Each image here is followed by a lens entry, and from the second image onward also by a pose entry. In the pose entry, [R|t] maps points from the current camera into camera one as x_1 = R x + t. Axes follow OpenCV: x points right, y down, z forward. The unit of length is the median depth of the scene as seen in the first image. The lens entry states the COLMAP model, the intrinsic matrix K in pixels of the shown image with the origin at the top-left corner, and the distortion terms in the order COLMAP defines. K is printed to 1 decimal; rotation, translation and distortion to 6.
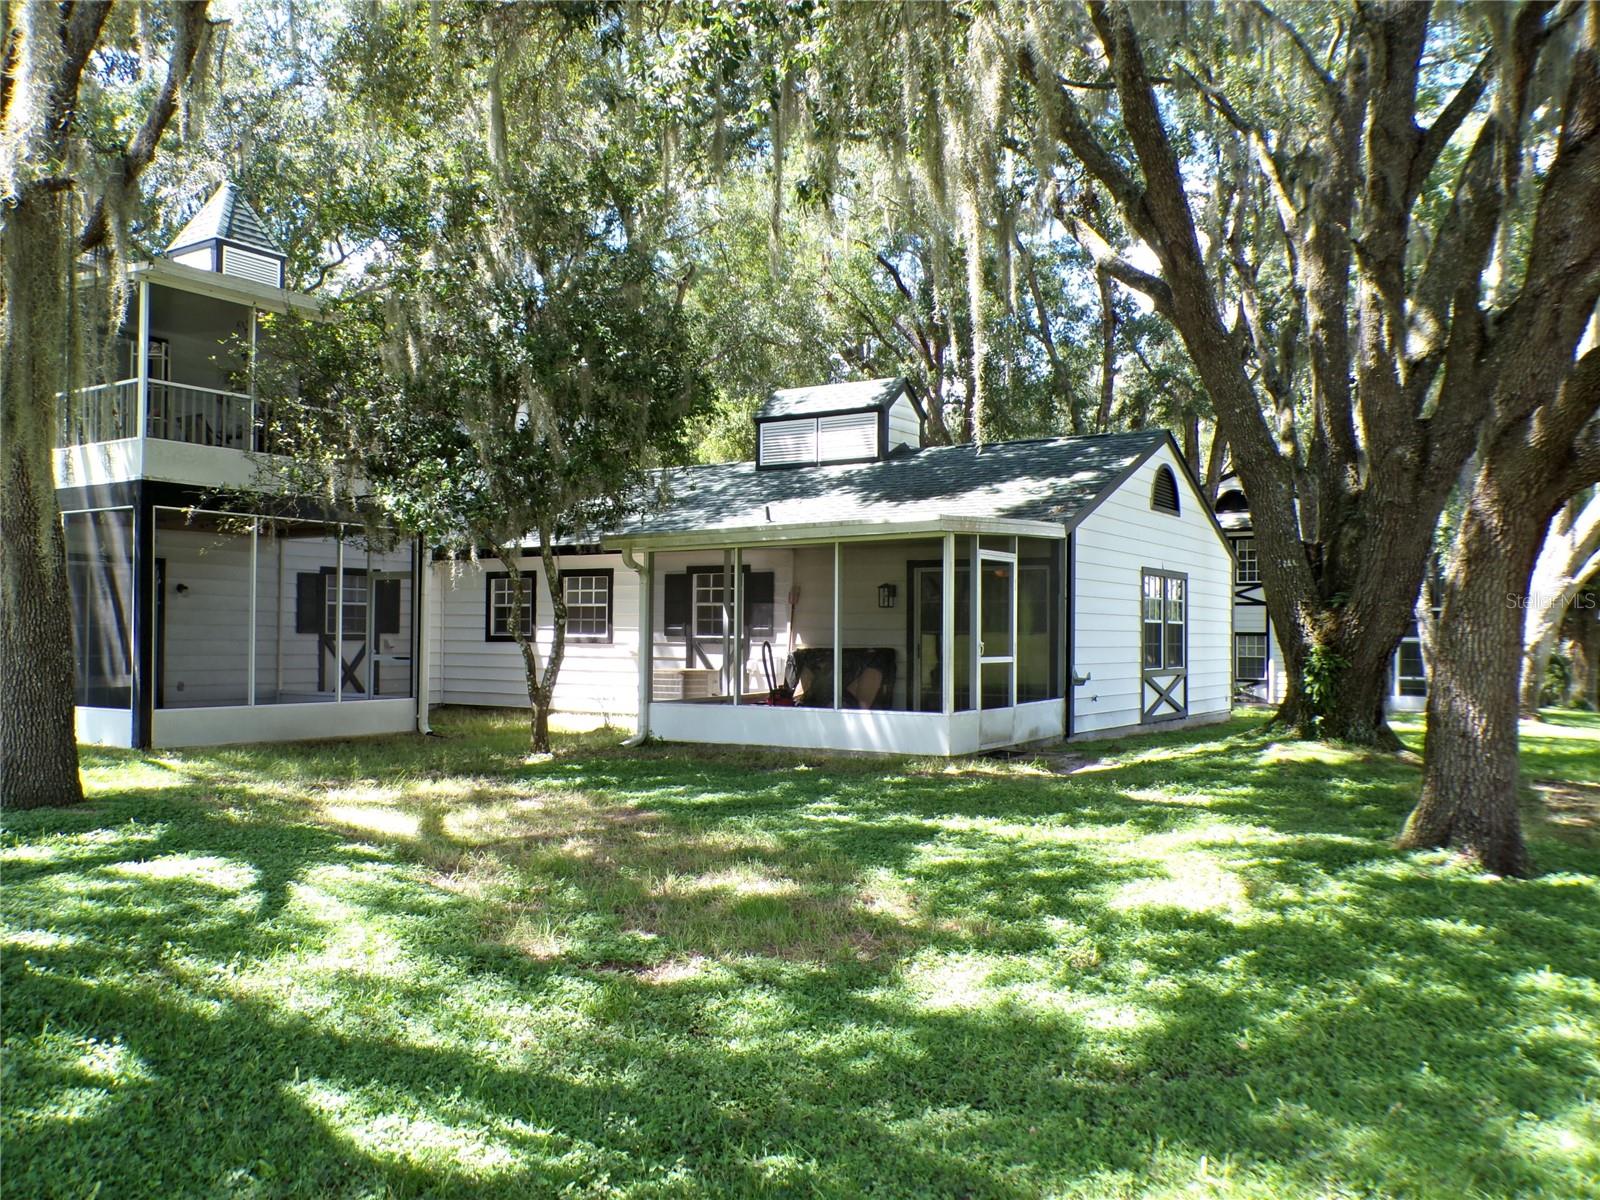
lens RADIAL K [[1371.8, 0, 800.0], [0, 1371.8, 600.0], [0, 0, 1]] dist [-0.010286, 0.004843]
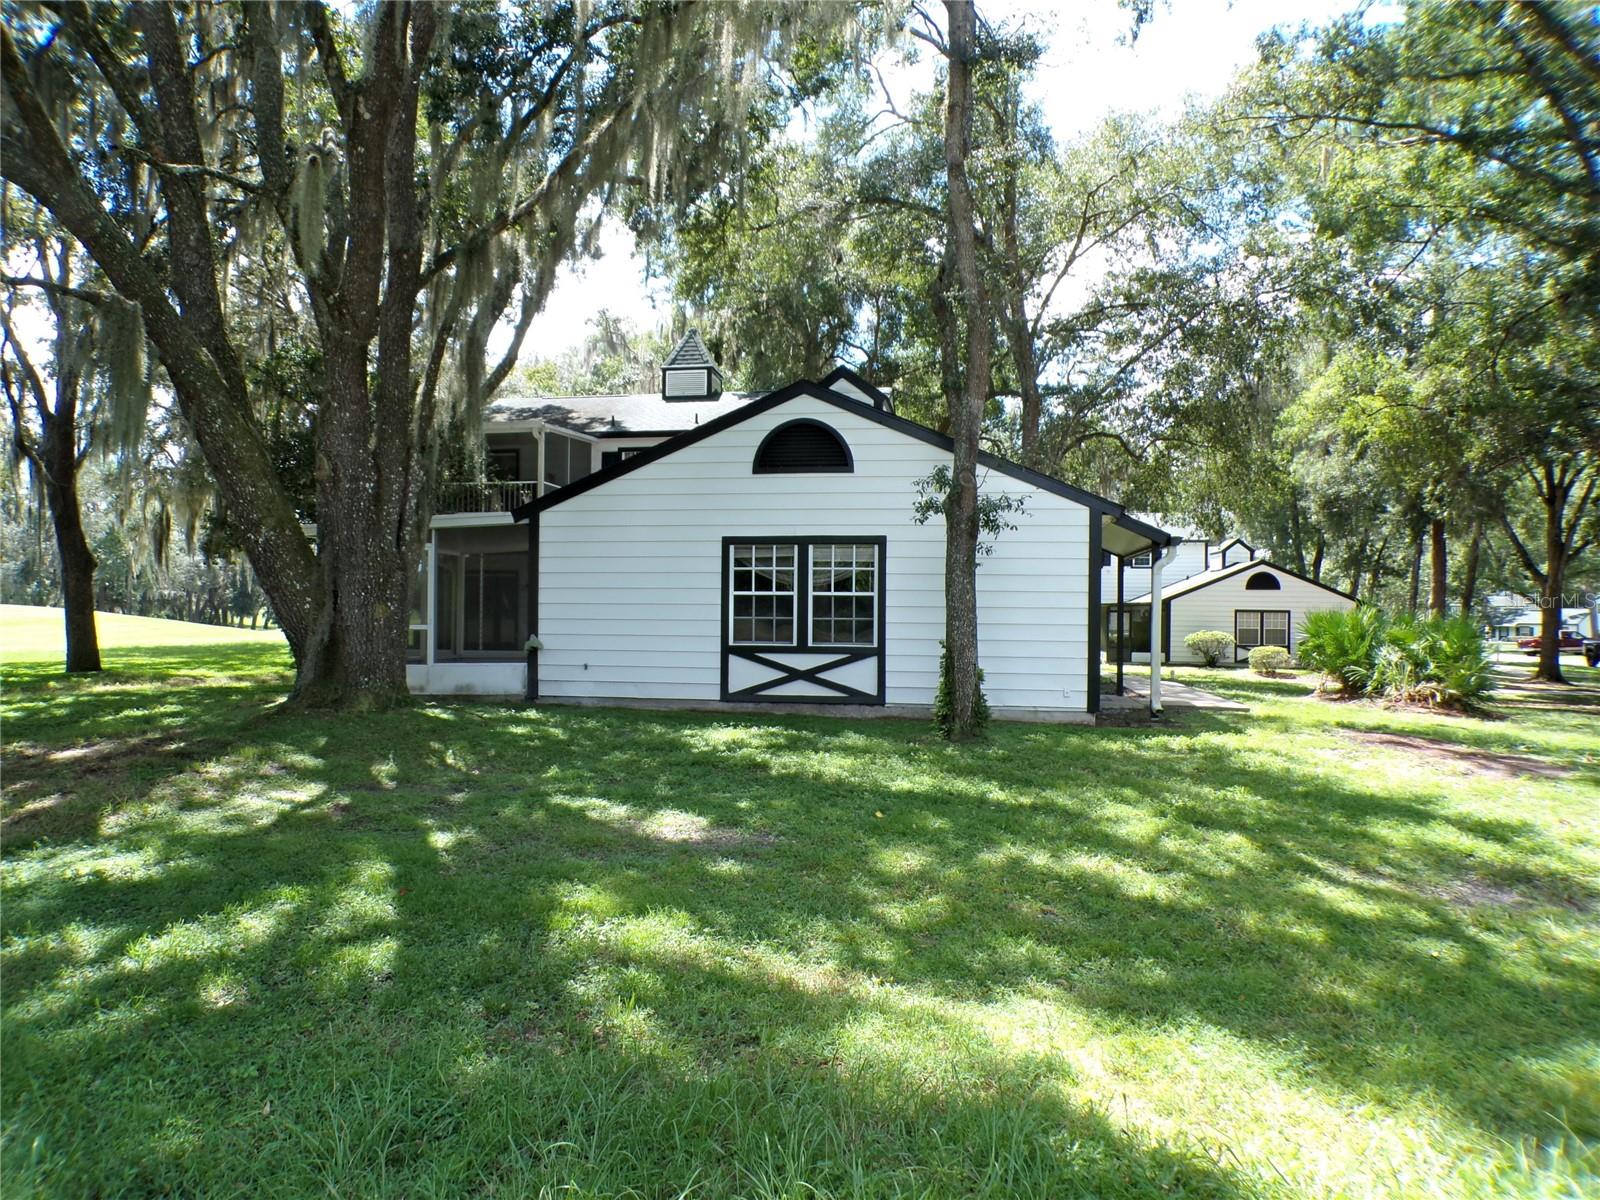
lens RADIAL K [[1124.7, 0, 800.0], [0, 1124.7, 600.0], [0, 0, 1]] dist [-0.030262, -0.003091]
pose [[0.377053, -0.006097, -0.926172, 1.441297], [0.021064, 0.999776, 0.001993, 0.027426], [0.925952, -0.020260, 0.377097, 1.080136]]
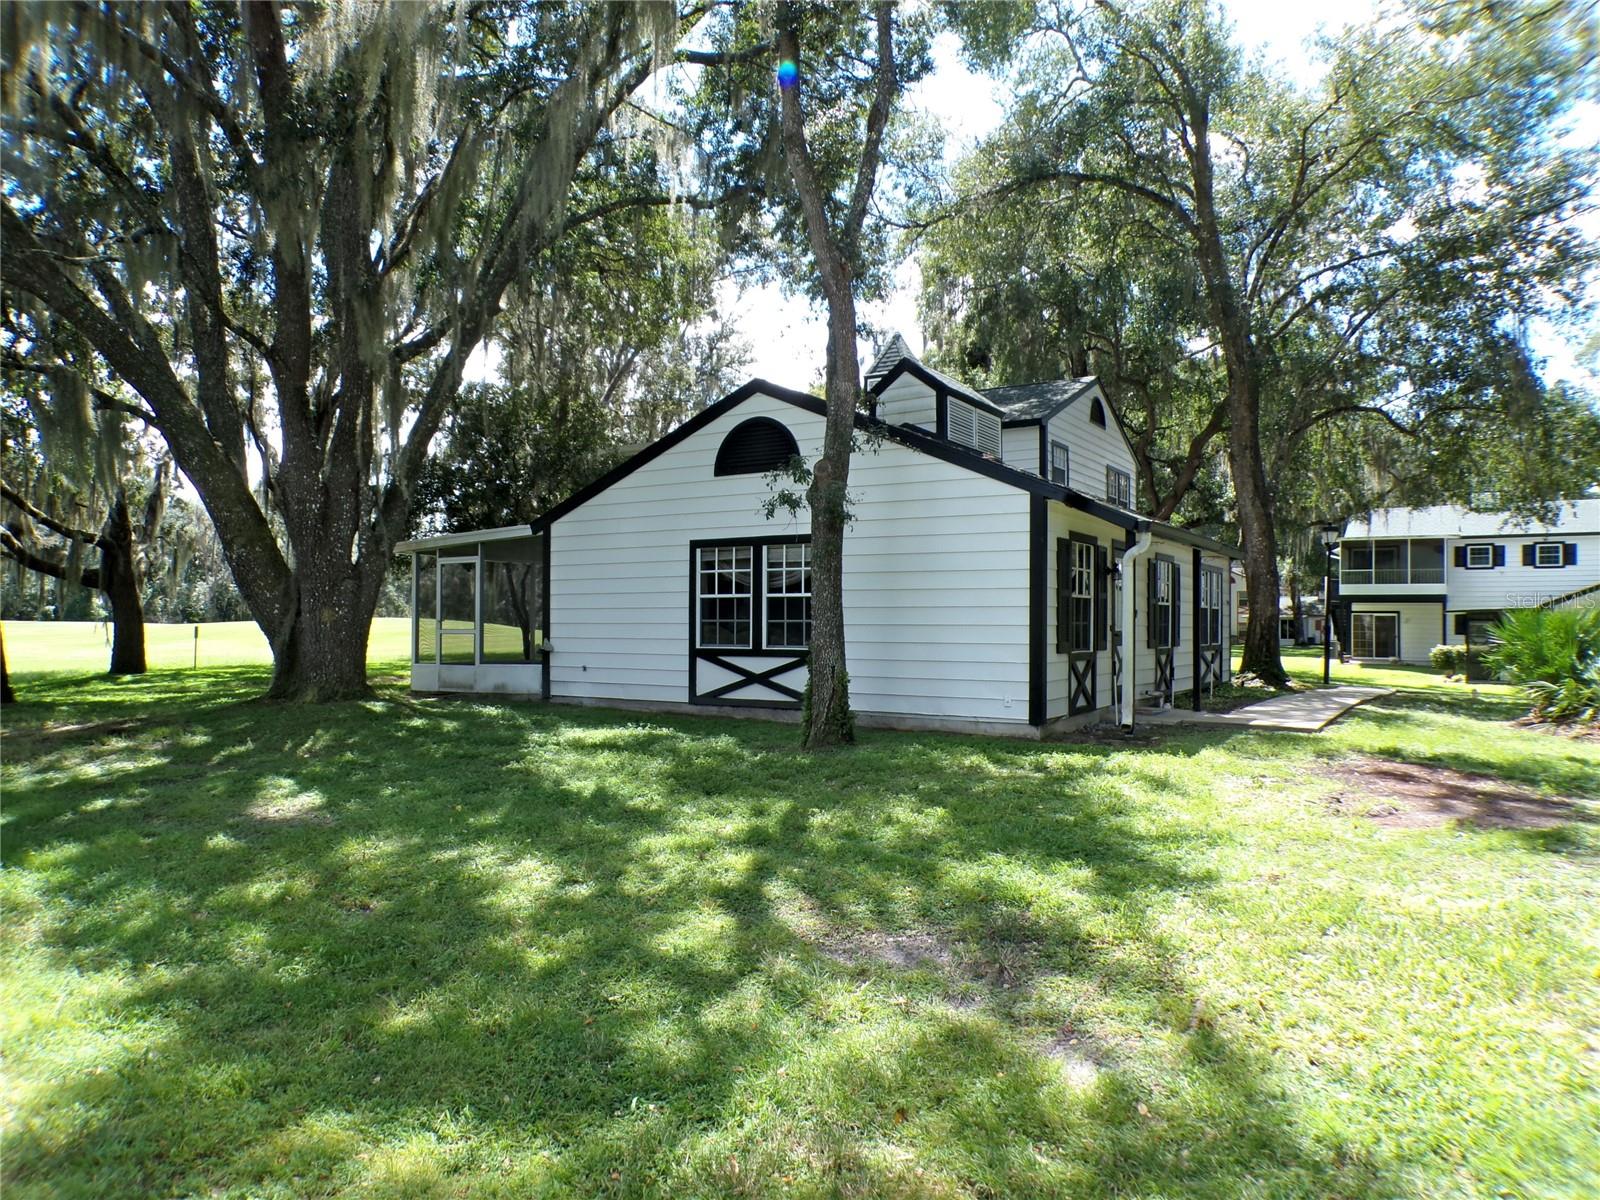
lens RADIAL K [[1124.7, 0, 800.0], [0, 1124.7, 600.0], [0, 0, 1]] dist [-0.030262, -0.003091]
pose [[-0.019102, -0.020973, -0.999598, 1.501300], [0.030364, 0.999307, -0.021548, 0.052779], [0.999356, -0.030763, -0.018451, 1.569451]]
